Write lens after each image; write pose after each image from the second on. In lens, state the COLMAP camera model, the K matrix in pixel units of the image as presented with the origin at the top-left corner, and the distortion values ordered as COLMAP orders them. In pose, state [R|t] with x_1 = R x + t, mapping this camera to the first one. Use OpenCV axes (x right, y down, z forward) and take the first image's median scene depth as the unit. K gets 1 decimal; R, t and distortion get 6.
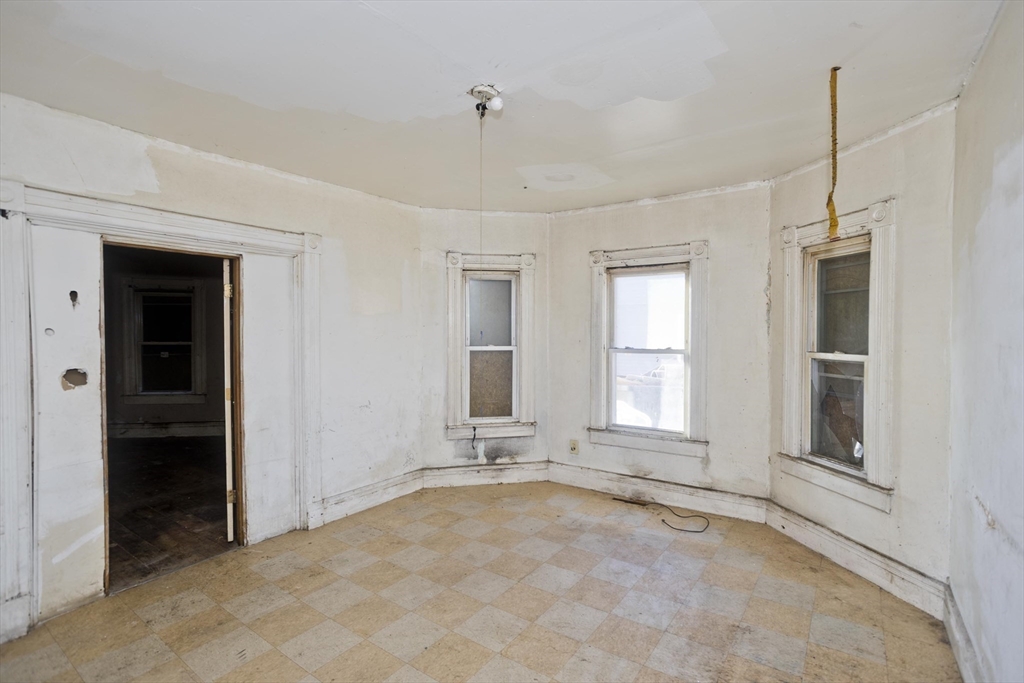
lens RADIAL K [[492.6, 0, 507.5], [0, 492.6, 336.8], [0, 0, 1]] dist [-0.048933, 0.026752]
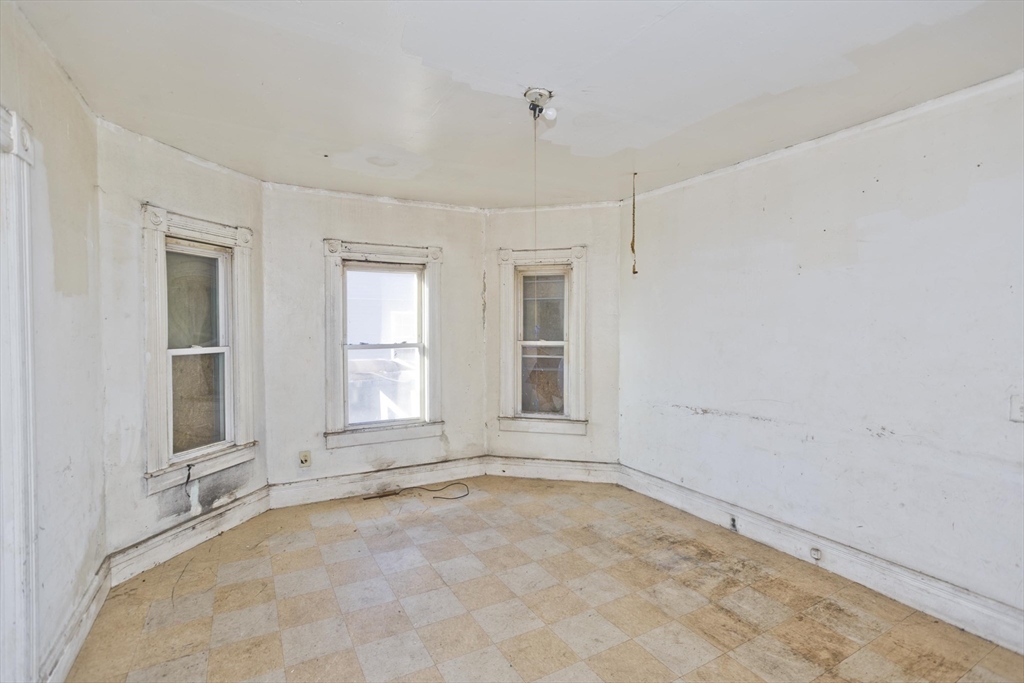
lens RADIAL K [[492.6, 0, 517.8], [0, 492.6, 337.2], [0, 0, 1]] dist [-0.048933, 0.026752]
pose [[0.417094, -0.021184, 0.908616, -0.546446], [0.012777, 0.999766, 0.017444, -0.003315], [-0.908774, 0.004334, 0.417267, 0.327340]]
